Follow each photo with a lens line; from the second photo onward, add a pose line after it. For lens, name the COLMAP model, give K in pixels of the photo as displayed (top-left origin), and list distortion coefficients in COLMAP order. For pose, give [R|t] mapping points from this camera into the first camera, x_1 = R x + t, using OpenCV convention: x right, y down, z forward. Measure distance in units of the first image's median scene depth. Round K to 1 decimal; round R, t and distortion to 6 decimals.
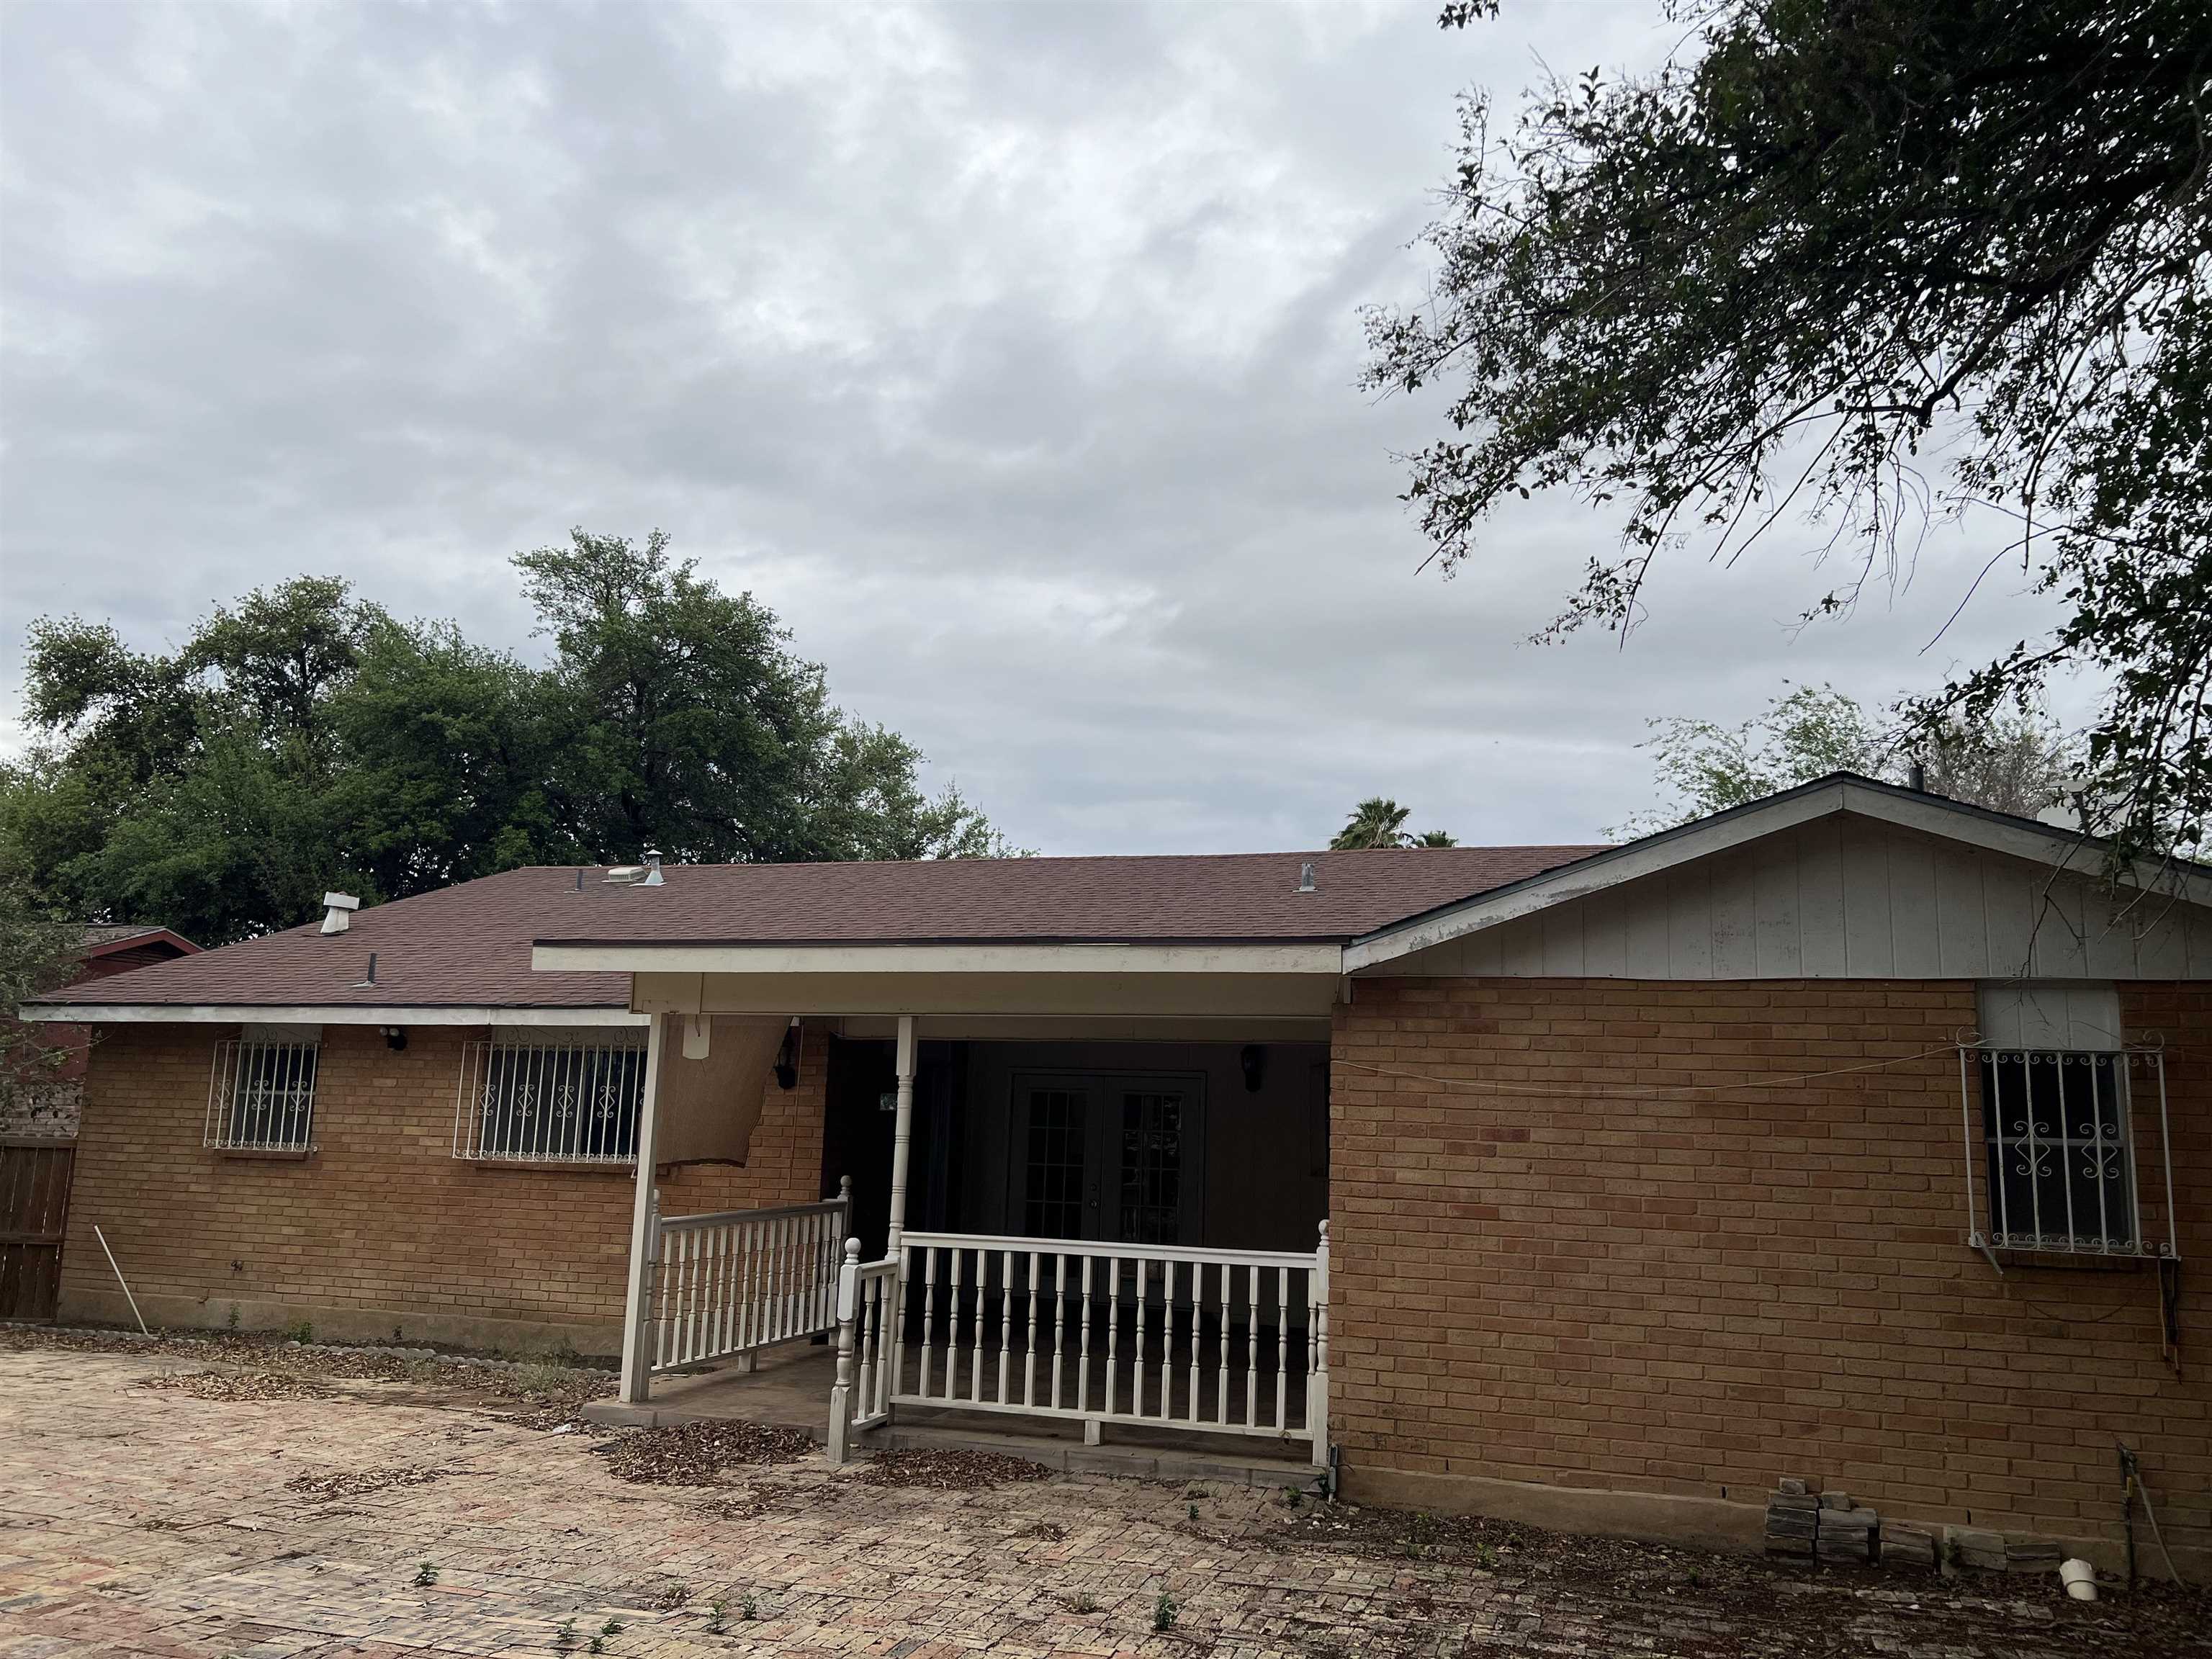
lens RADIAL K [[1665.3, 0, 1108.1], [0, 1665.3, 819.0], [0, 0, 1]] dist [0.019821, -0.001151]
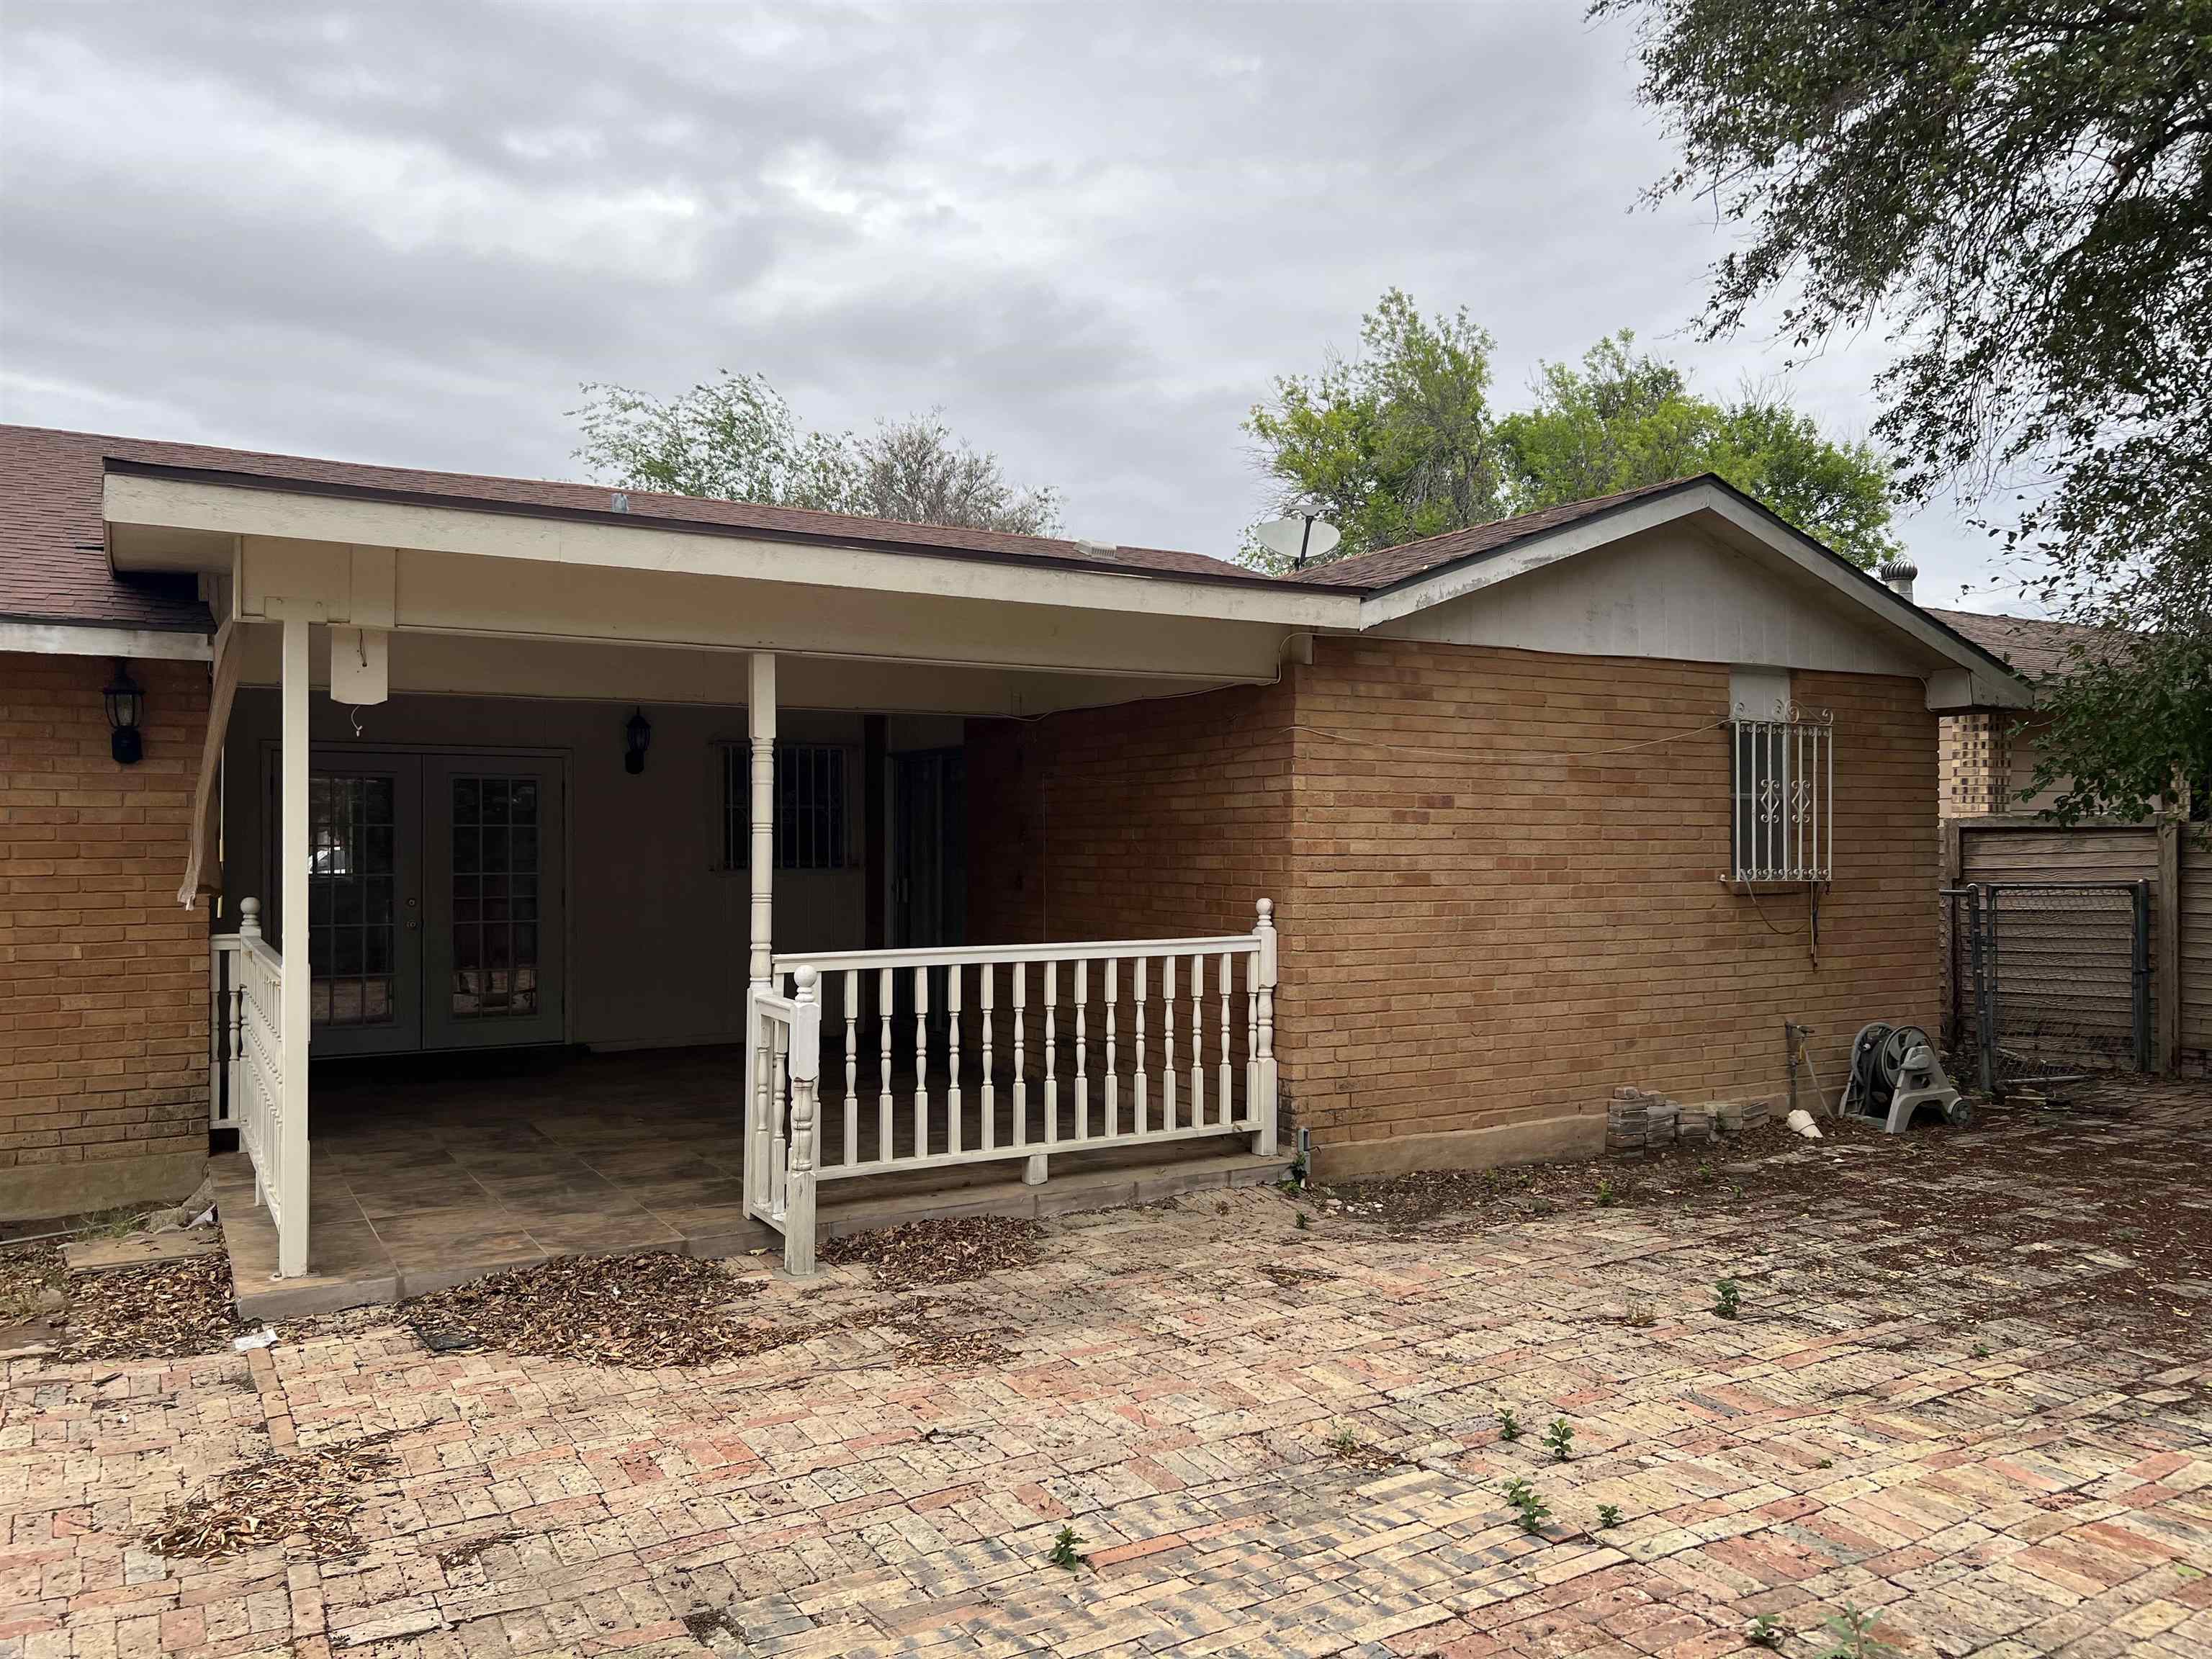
lens RADIAL K [[1677.1, 0, 1111.3], [0, 1677.1, 809.6], [0, 0, 1]] dist [0.069287, -0.056463]
pose [[0.673299, -0.021314, 0.739063, -0.633111], [-0.106806, 0.986296, 0.125746, 0.088787], [-0.731615, -0.163601, 0.661796, 0.478290]]
